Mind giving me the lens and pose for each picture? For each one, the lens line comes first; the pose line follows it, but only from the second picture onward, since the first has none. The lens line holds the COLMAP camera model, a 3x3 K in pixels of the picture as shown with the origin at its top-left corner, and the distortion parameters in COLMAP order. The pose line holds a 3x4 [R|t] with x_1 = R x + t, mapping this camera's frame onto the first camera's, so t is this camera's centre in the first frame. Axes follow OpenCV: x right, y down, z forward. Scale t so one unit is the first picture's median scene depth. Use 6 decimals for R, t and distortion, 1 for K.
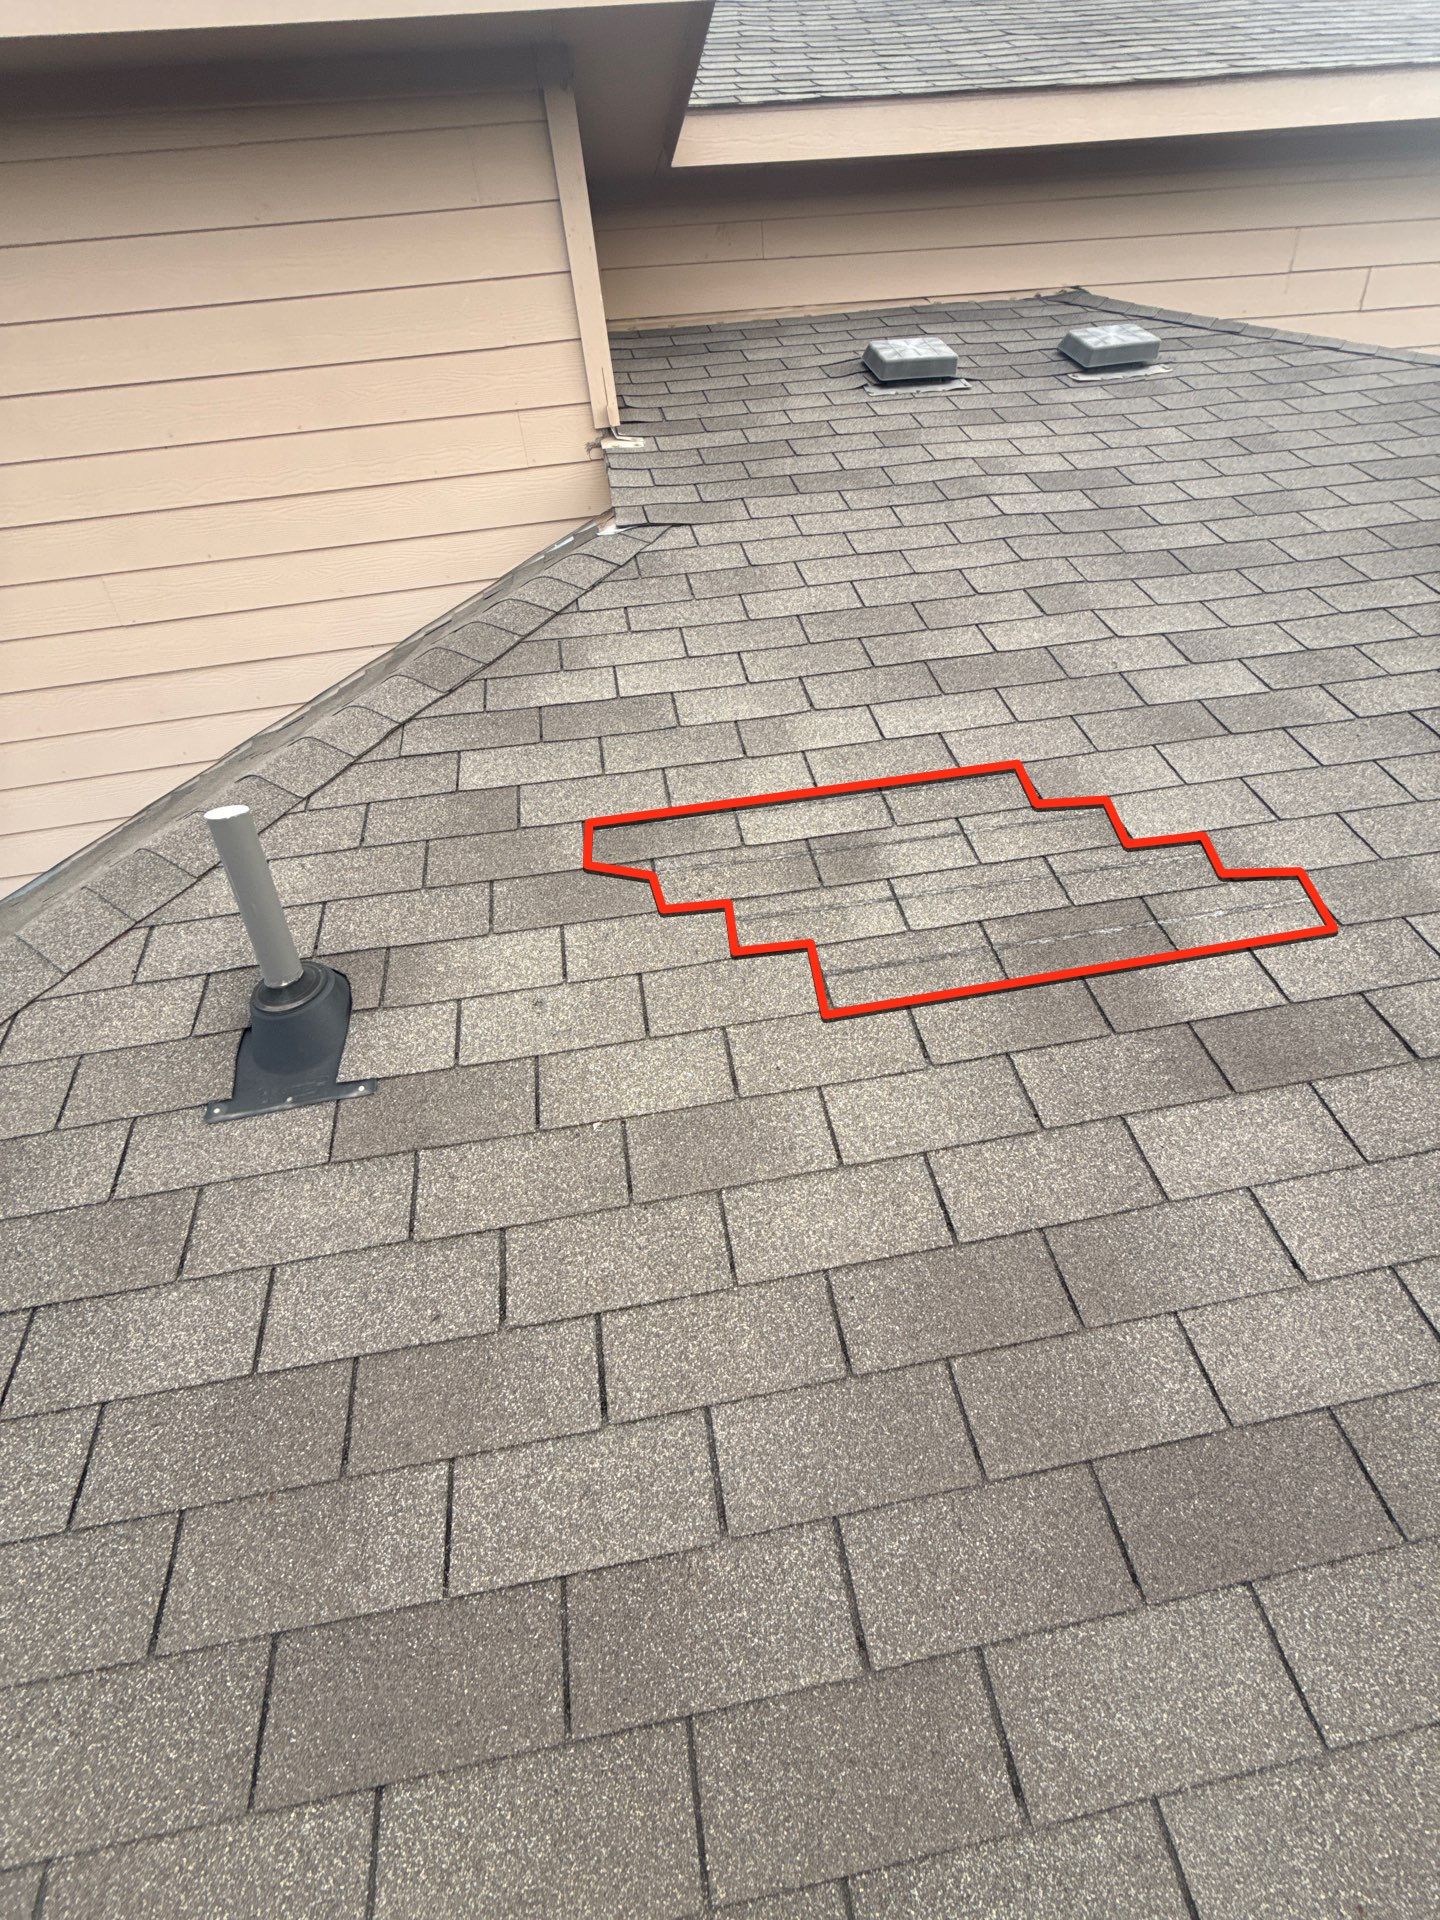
lens RADIAL K [[755.8, 0, 721.1], [0, 755.8, 957.4], [0, 0, 1]] dist [0.001145, -0.000436]
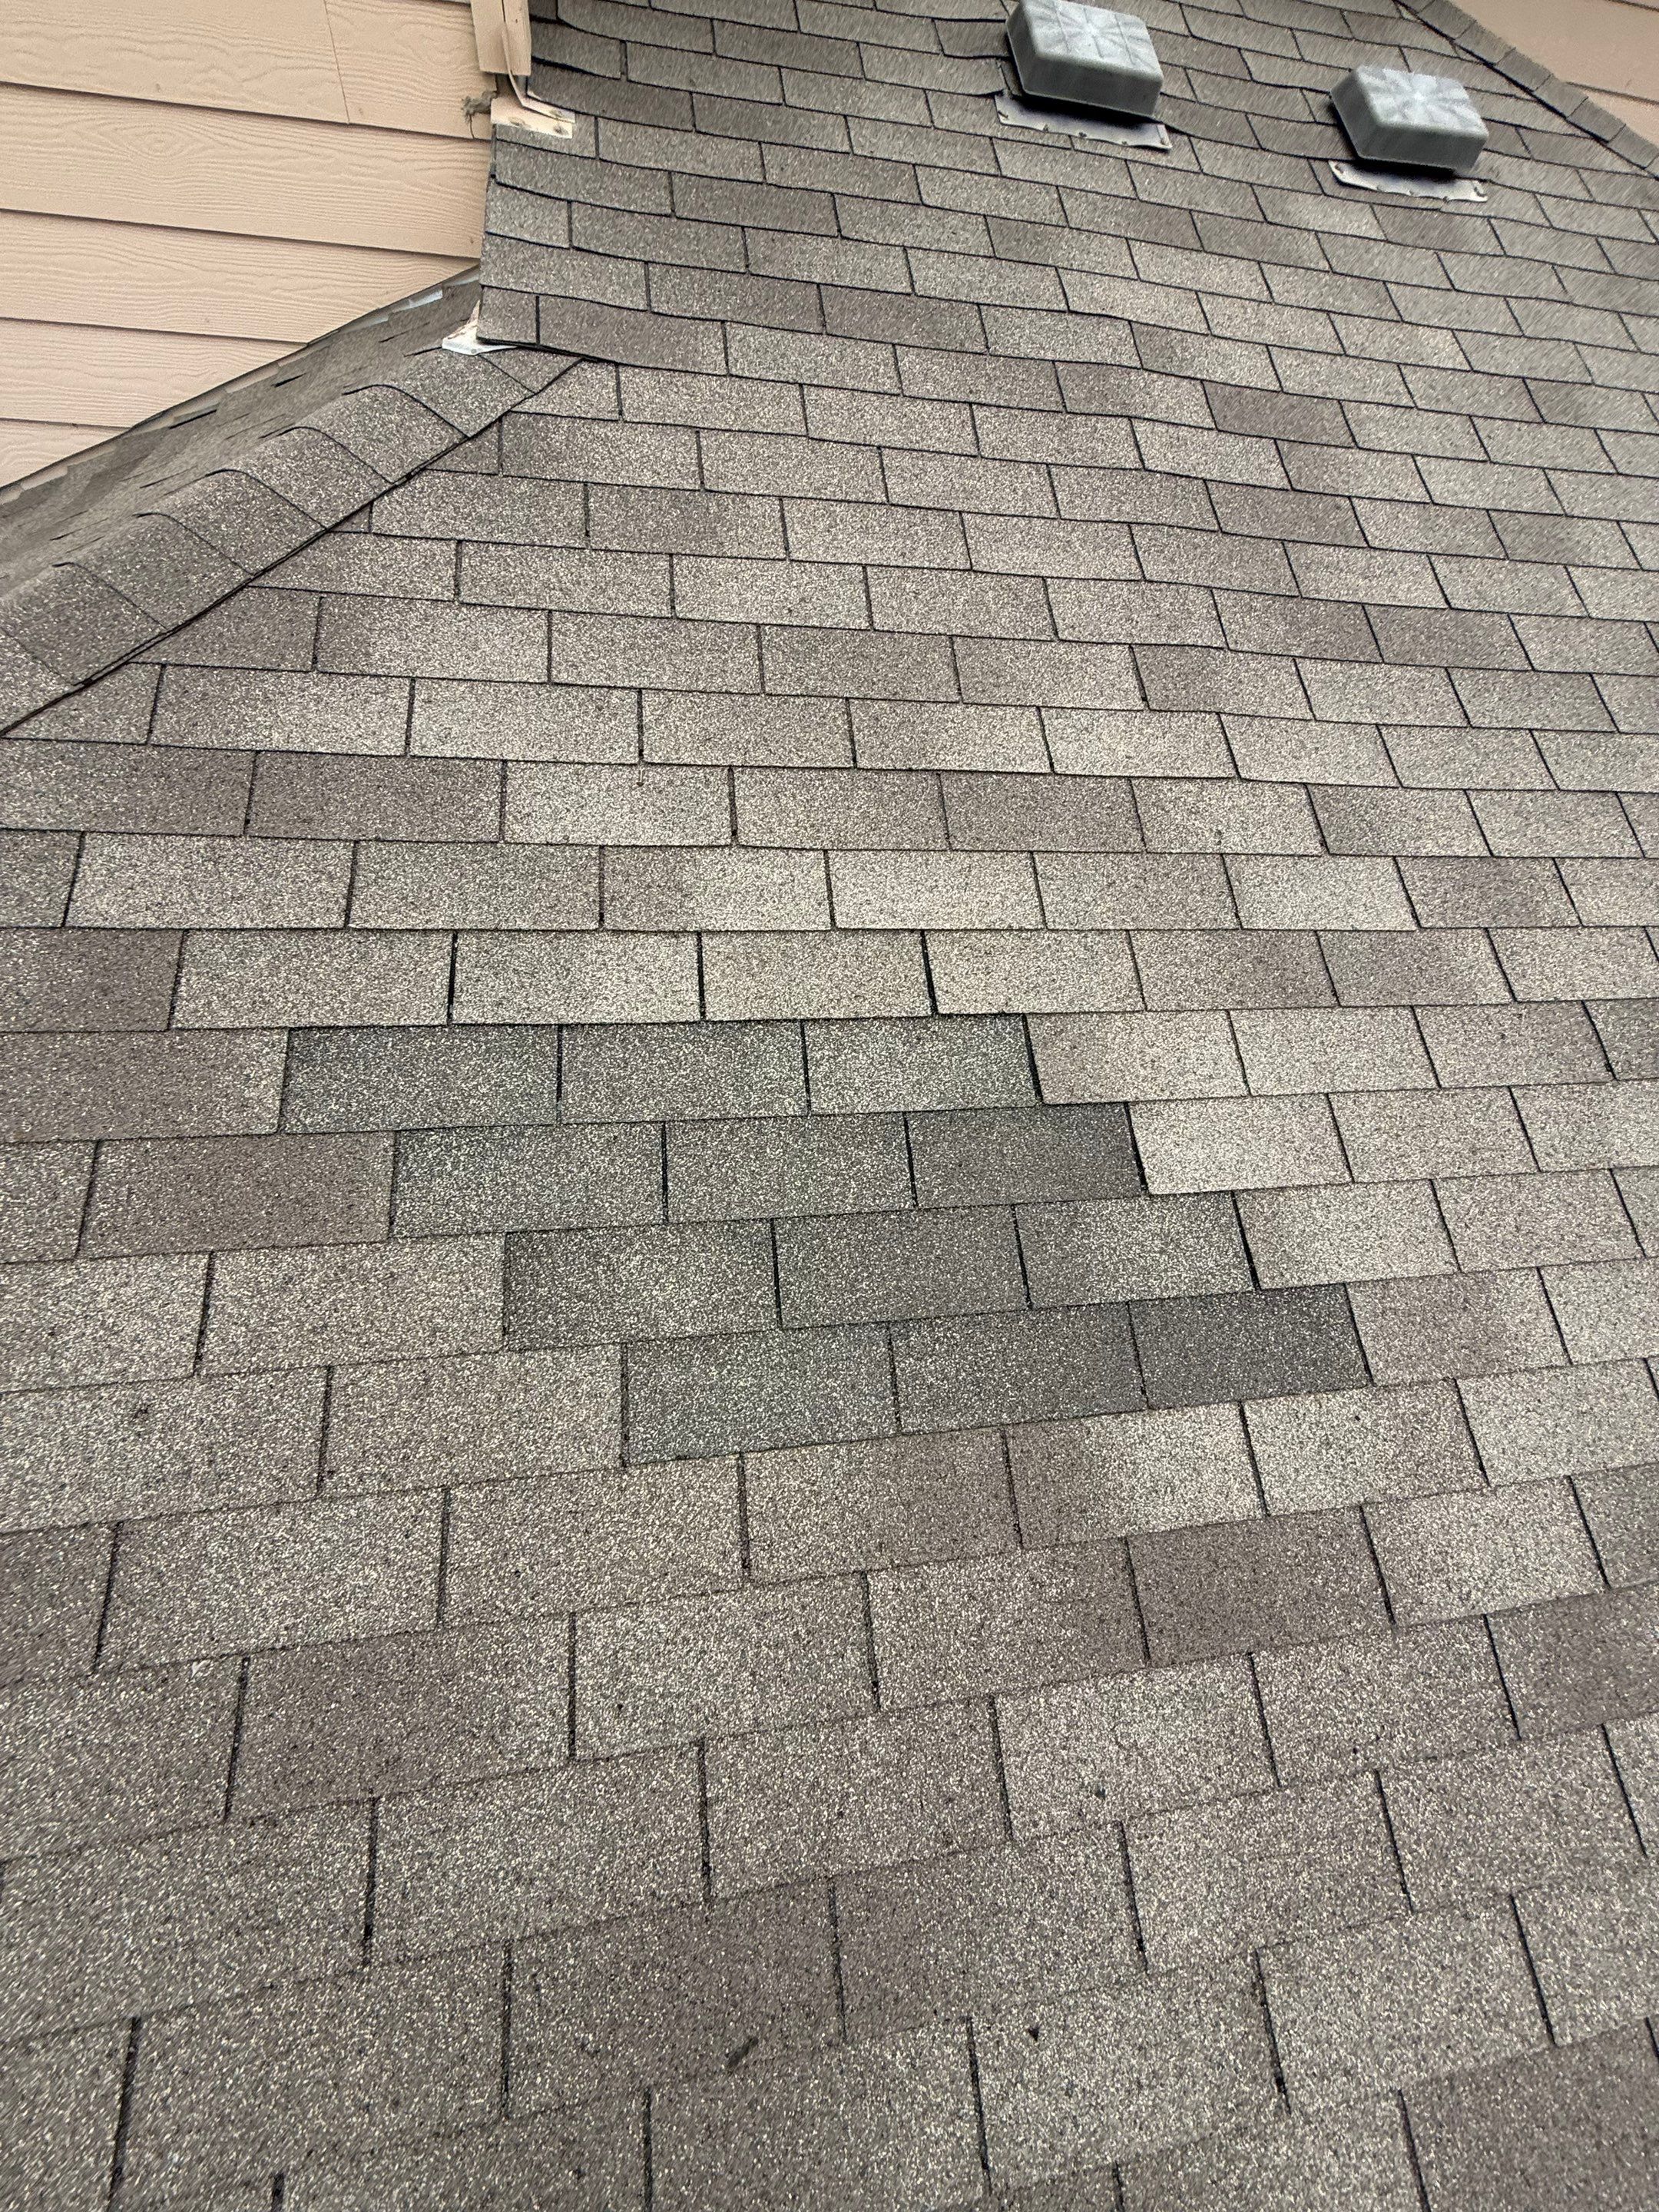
lens RADIAL K [[870.7, 0, 835.7], [0, 870.7, 1105.9], [0, 0, 1]] dist [0.001145, -0.000436]
pose [[0.982047, 0.129636, 0.137035, 0.174779], [-0.164725, 0.943329, 0.288091, -0.456539], [-0.091922, -0.305492, 0.947747, 0.350850]]
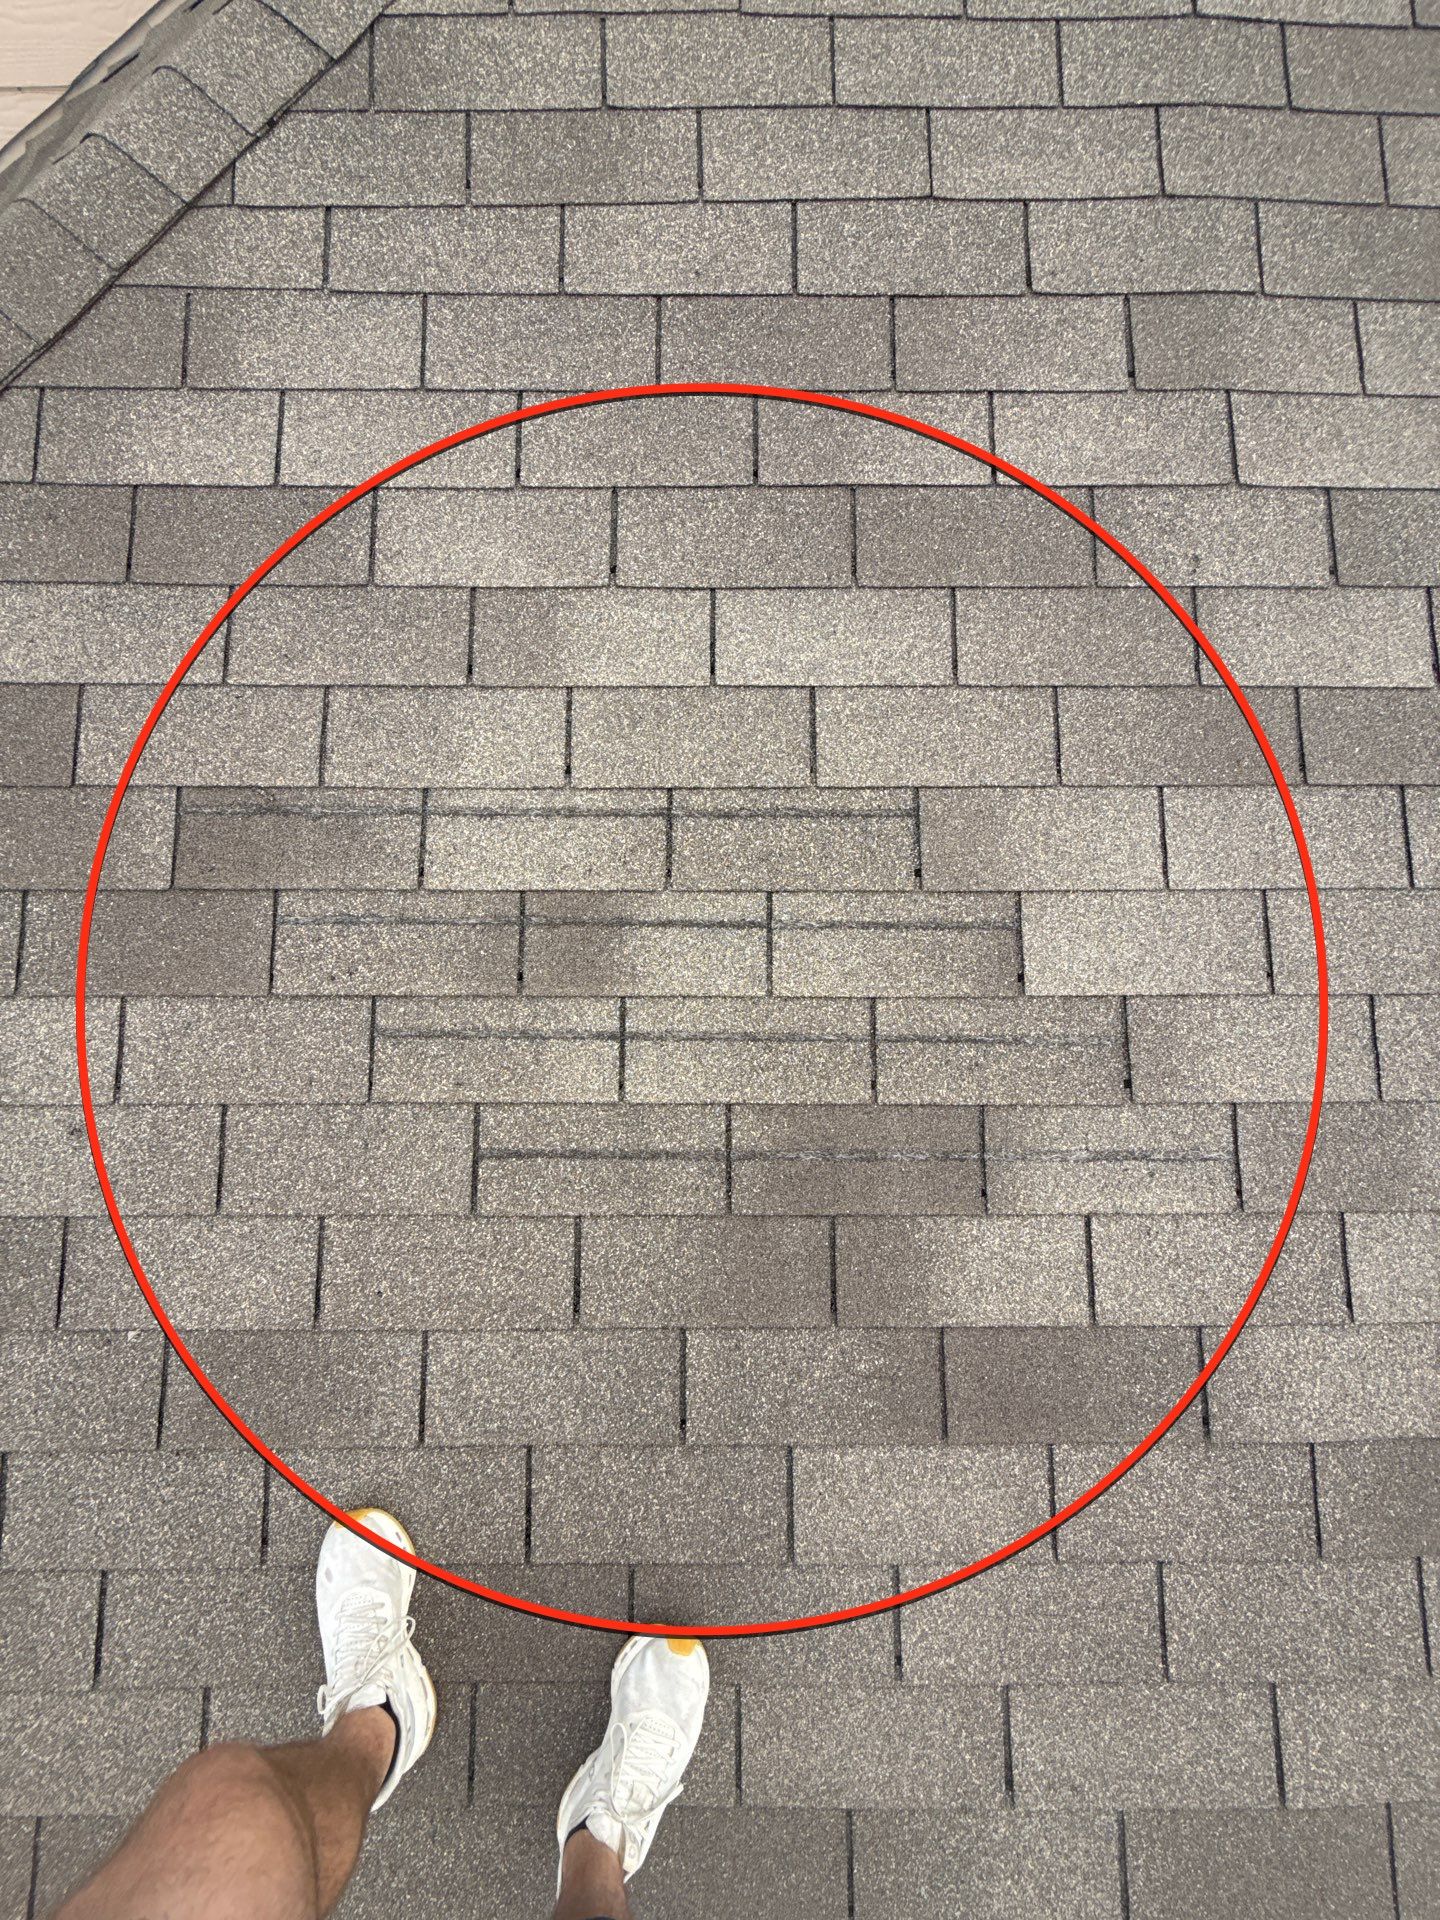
lens RADIAL K [[755.8, 0, 718.8], [0, 755.8, 957.3], [0, 0, 1]] dist [0.001145, -0.000436]
pose [[0.985740, 0.167990, 0.009821, 0.316591], [-0.147947, 0.837366, 0.526241, -0.532940], [0.080180, -0.520189, 0.850279, 0.512771]]
